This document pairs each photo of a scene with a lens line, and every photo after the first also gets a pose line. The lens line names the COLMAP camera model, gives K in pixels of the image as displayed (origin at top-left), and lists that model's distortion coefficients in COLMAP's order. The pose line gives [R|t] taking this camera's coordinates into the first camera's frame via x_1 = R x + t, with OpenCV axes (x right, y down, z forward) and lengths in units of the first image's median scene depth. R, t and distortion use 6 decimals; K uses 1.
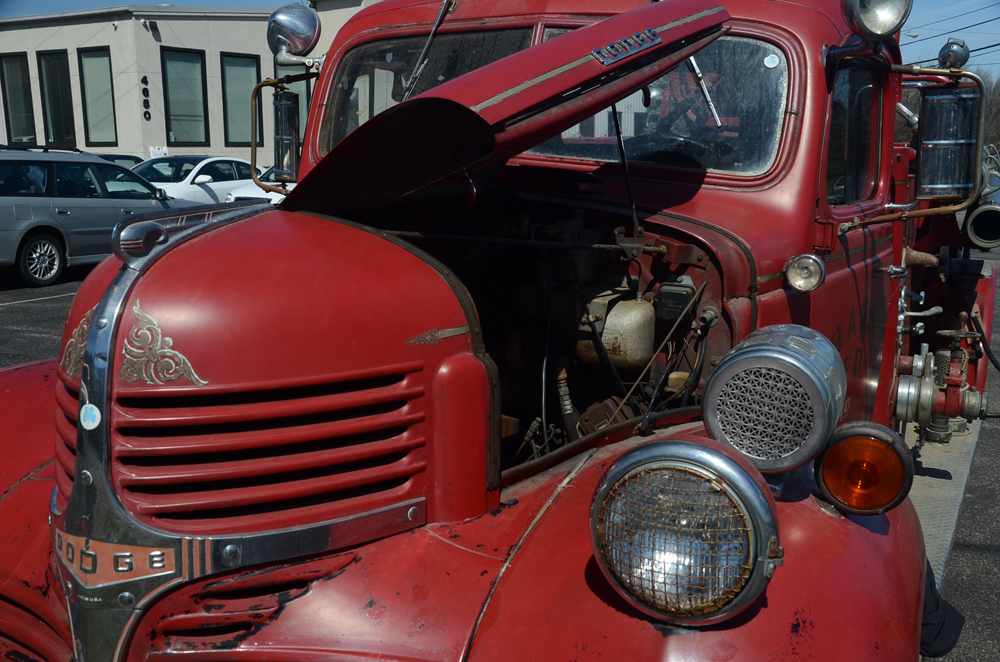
lens RADIAL K [[1112.3, 0, 493.3], [0, 1112.3, 342.4], [0, 0, 1]] dist [-0.023878, 0.259586]
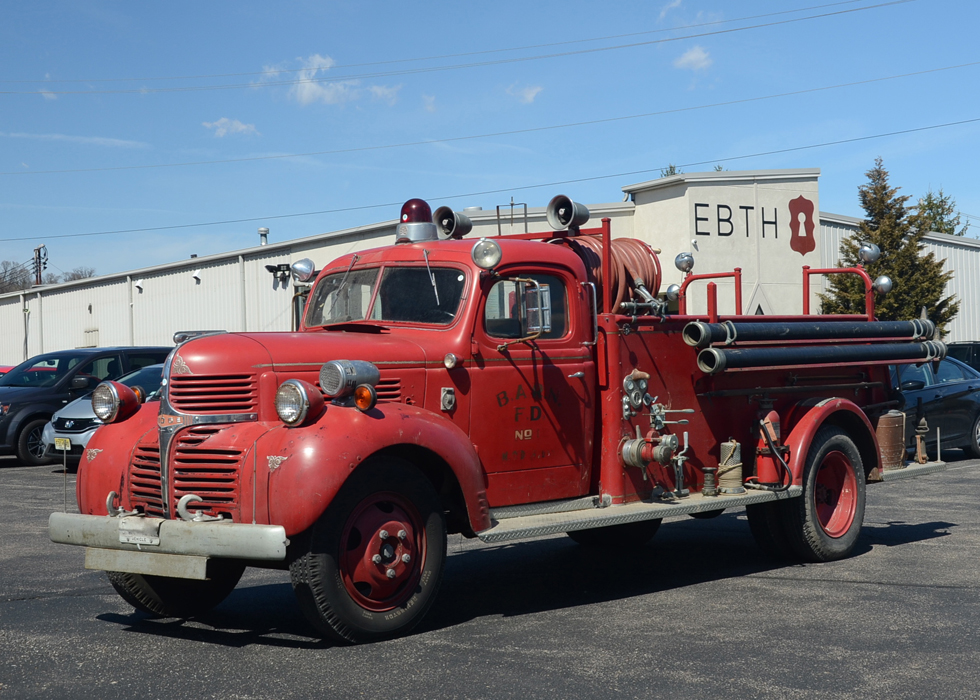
lens RADIAL K [[1602.1, 0, 475.4], [0, 1602.1, 351.7], [0, 0, 1]] dist [0.025954, 0.040252]
pose [[0.952214, -0.028646, -0.304086, 2.247082], [-0.028579, 0.982868, -0.182082, 0.899592], [0.304092, 0.182071, 0.935082, -3.707428]]
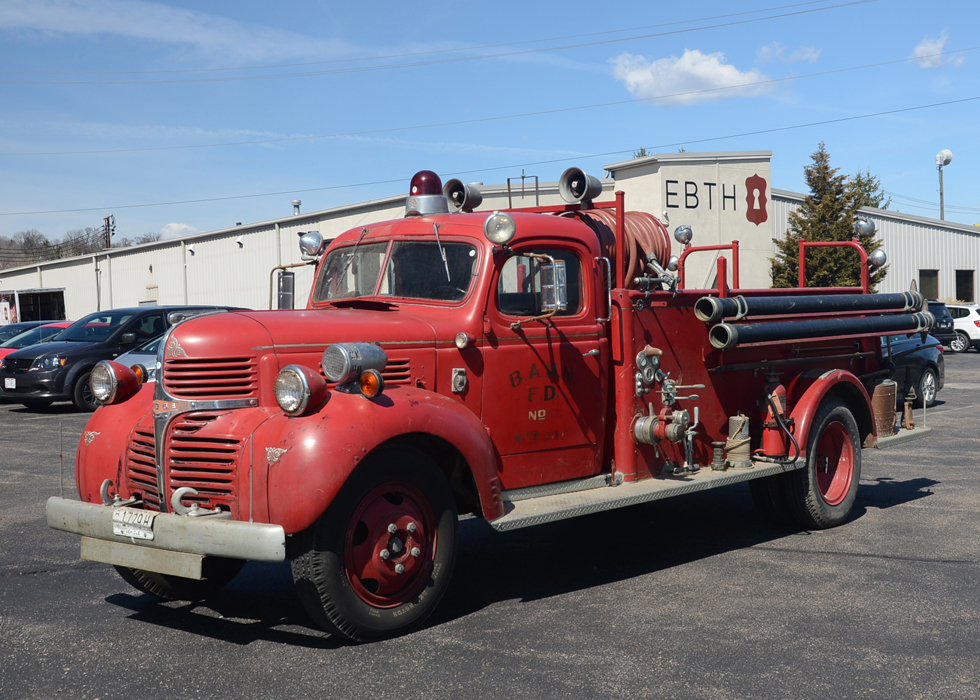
lens RADIAL K [[1307.2, 0, 489.4], [0, 1307.2, 388.3], [0, 0, 1]] dist [-0.037598, 0.002604]
pose [[0.955407, -0.006533, -0.295221, 1.832056], [-0.029486, 0.992648, -0.117388, 0.578741], [0.293817, 0.120858, 0.948190, -2.577061]]
